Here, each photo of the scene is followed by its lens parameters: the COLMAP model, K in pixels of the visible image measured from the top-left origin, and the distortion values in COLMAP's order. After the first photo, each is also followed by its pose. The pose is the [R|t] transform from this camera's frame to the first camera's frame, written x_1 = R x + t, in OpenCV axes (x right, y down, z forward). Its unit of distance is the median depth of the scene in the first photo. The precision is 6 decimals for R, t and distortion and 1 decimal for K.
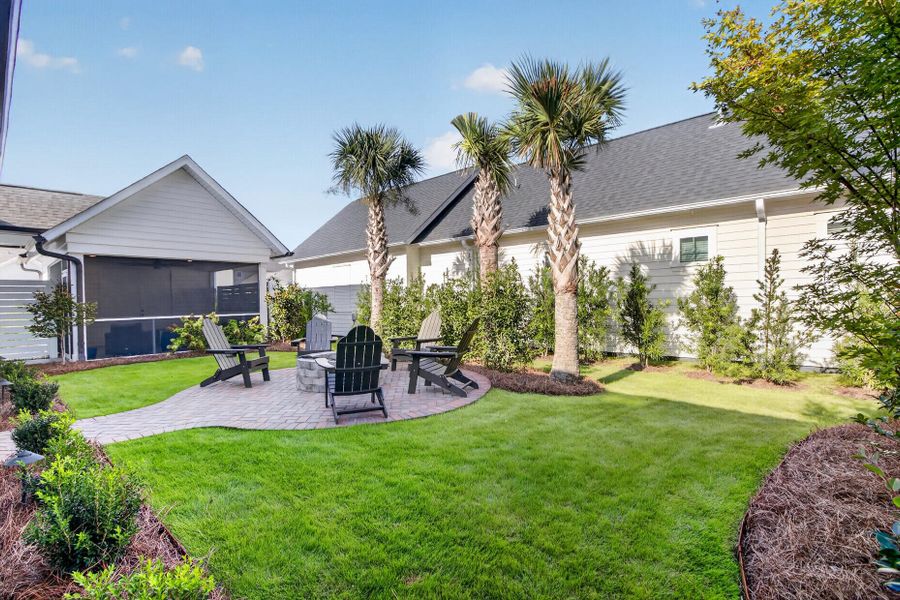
lens RADIAL K [[411.5, 0, 450.0], [0, 411.5, 300.0], [0, 0, 1]] dist [-0.002582, -0.000193]
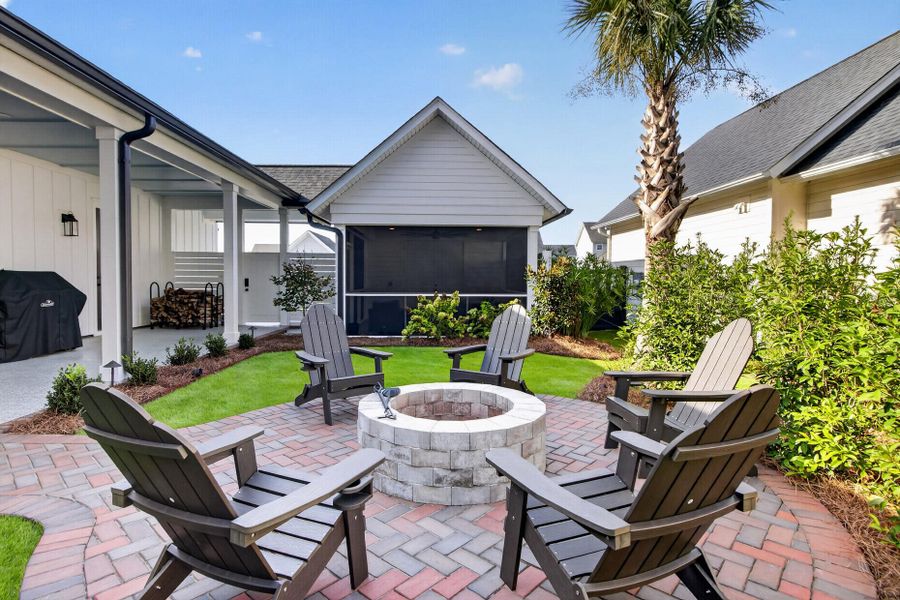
lens RADIAL K [[482.8, 0, 437.3], [0, 482.8, 291.8], [0, 0, 1]] dist [-0.003016, 0.000066]
pose [[0.698368, 0.044415, -0.714359, 0.063550], [-0.022084, 0.998935, 0.040520, -0.005968], [0.715398, -0.012522, 0.698605, 0.357646]]
